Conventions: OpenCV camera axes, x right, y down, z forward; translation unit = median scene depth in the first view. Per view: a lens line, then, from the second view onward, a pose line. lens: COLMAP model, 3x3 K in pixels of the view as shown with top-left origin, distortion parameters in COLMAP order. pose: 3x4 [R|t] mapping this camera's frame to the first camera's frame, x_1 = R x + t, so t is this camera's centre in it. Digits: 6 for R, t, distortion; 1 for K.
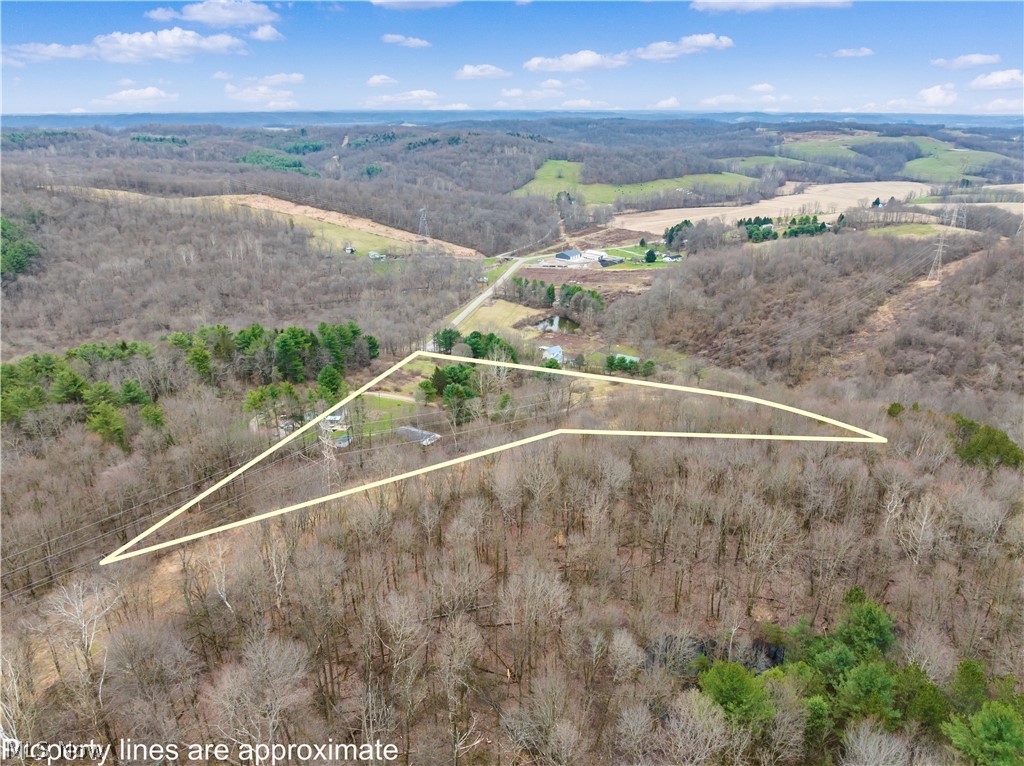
lens RADIAL K [[719.7, 0, 516.3], [0, 719.7, 382.7], [0, 0, 1]] dist [-0.033540, -0.007074]
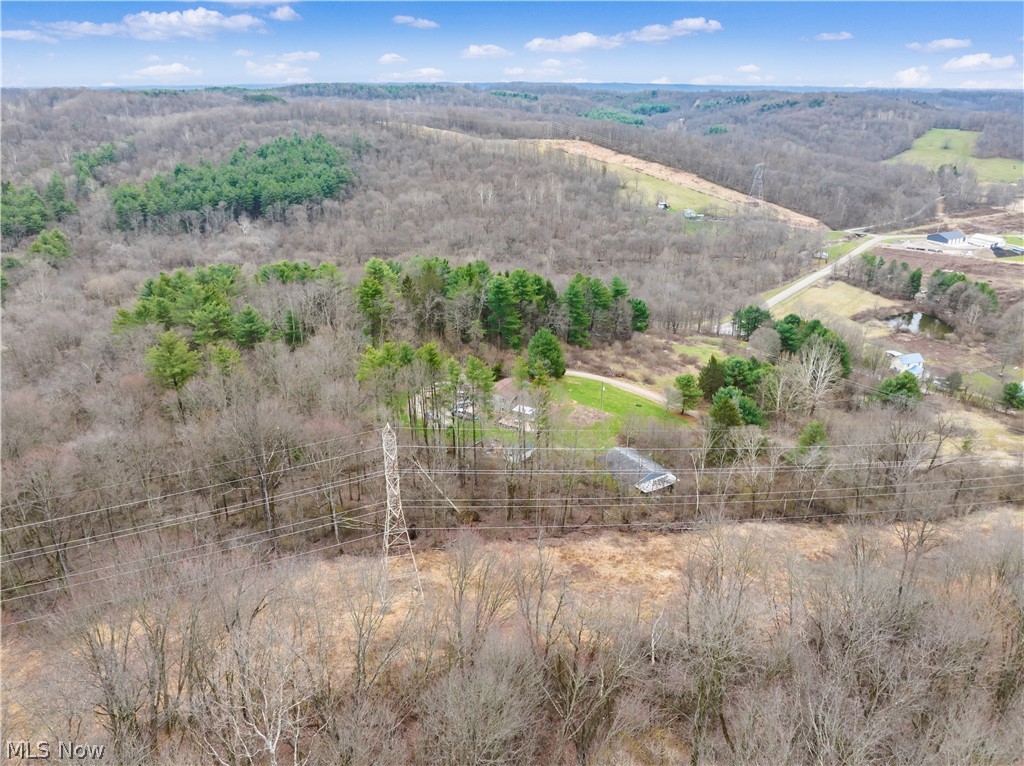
lens RADIAL K [[719.7, 0, 516.3], [0, 719.7, 382.7], [0, 0, 1]] dist [-0.033540, -0.007074]
pose [[0.895408, 0.172484, -0.410480, -0.000280], [-0.158616, 0.985003, 0.067900, -0.007161], [0.416036, 0.004310, 0.909338, 0.170445]]
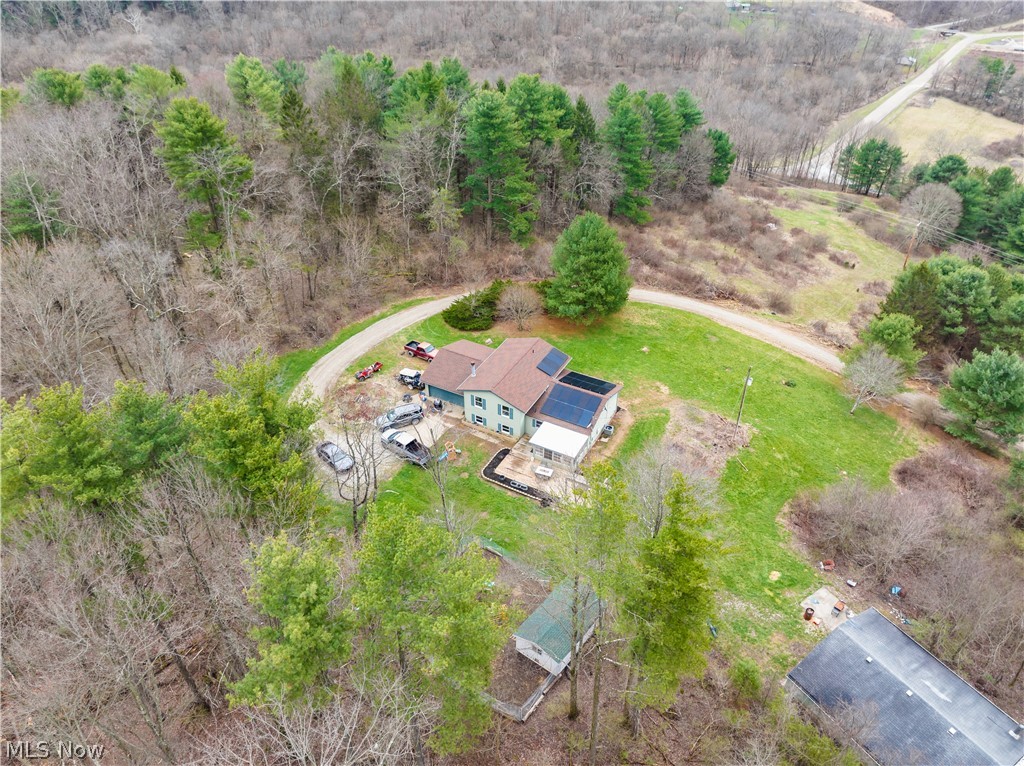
lens RADIAL K [[735.7, 0, 512.0], [0, 735.7, 383.0], [0, 0, 1]] dist [-0.082428, 0.064007]
pose [[0.902515, 0.257375, -0.345290, -0.075798], [-0.155010, 0.942173, 0.297121, -0.019600], [0.401795, -0.214633, 0.890221, 0.315038]]
